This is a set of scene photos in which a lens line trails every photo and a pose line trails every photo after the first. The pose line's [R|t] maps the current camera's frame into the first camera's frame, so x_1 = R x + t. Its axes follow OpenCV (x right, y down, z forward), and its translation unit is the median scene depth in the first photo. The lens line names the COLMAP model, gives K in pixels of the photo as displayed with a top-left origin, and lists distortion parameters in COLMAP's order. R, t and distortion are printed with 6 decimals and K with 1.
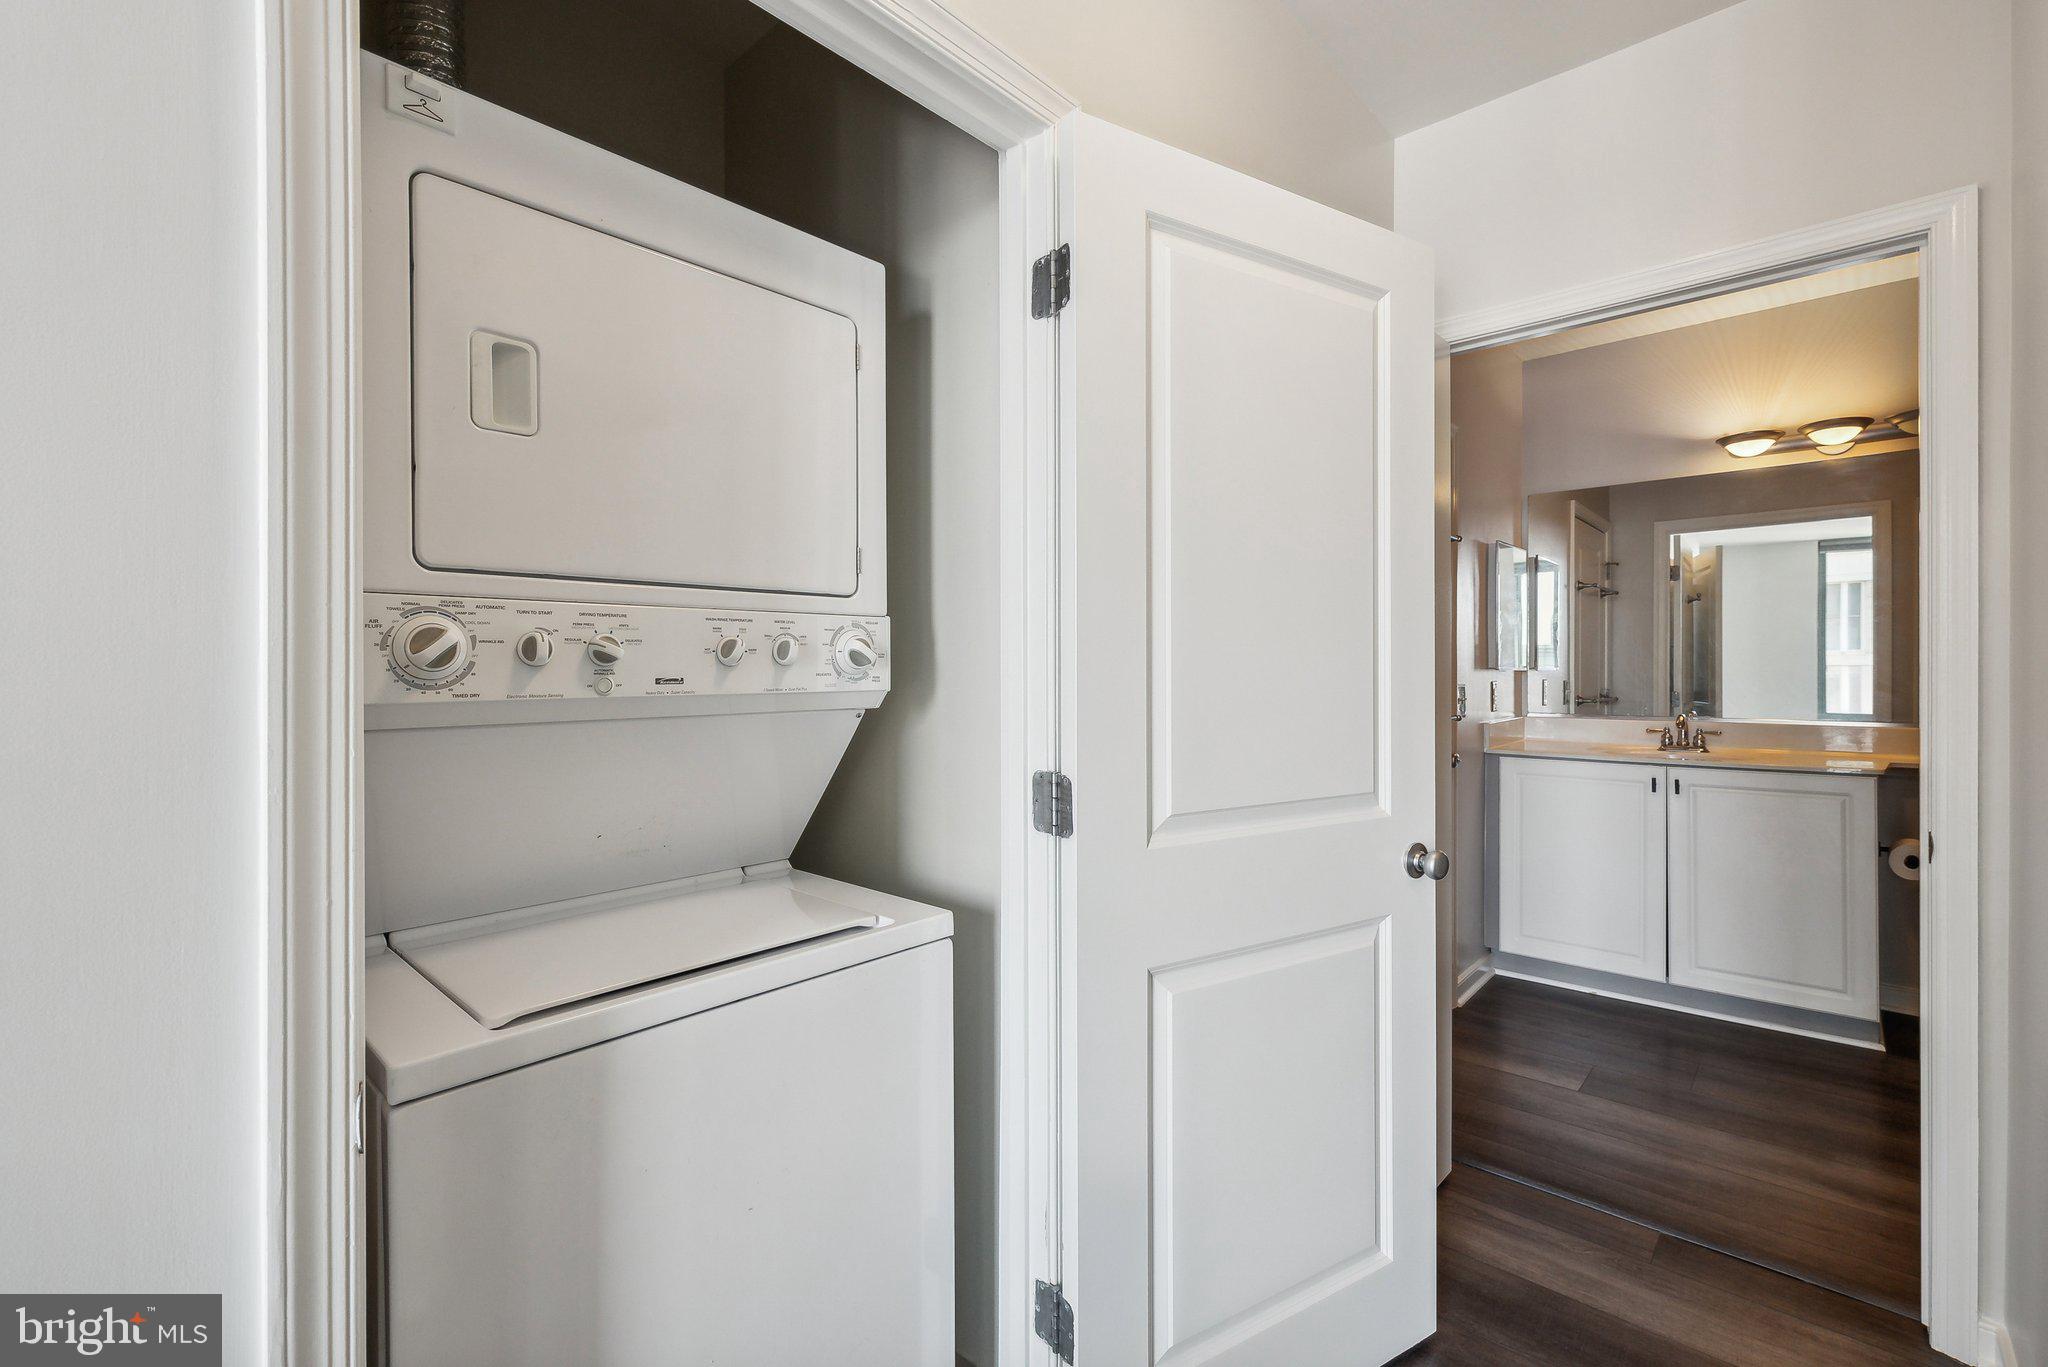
lens RADIAL K [[897.3, 0, 1023.2], [0, 897.3, 675.8], [0, 0, 1]] dist [0.004559, 0.000240]
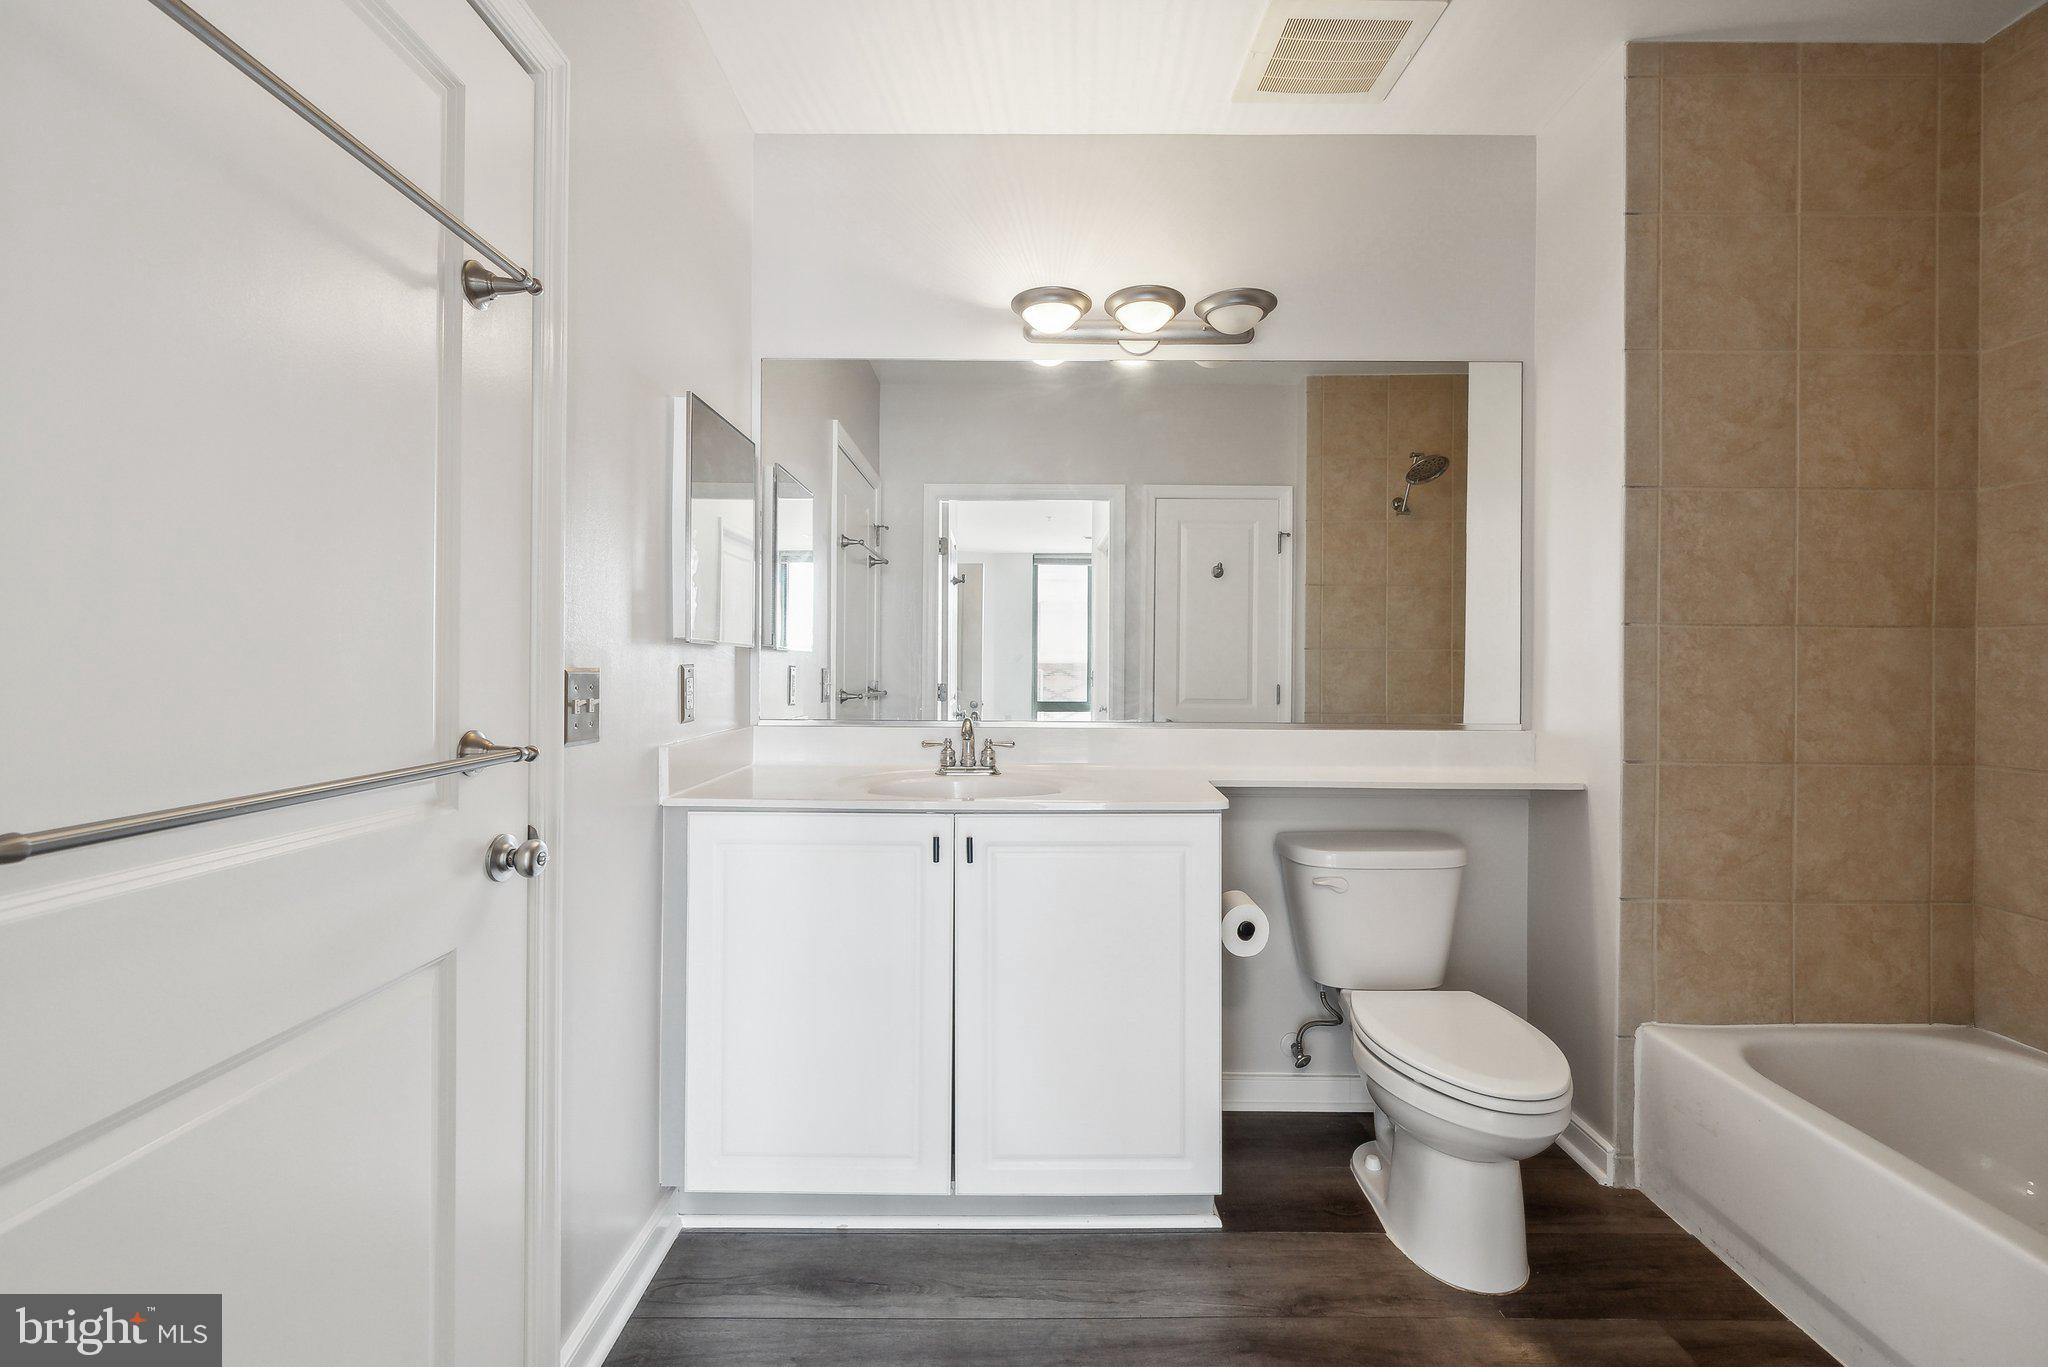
lens RADIAL K [[879.4, 0, 1030.3], [0, 879.4, 673.4], [0, 0, 1]] dist [-0.003050, -0.000286]
pose [[0.736300, 0.002320, 0.676651, 0.326466], [-0.003757, 0.999993, 0.000660, 0.009587], [-0.676645, -0.003028, 0.736303, 0.487527]]
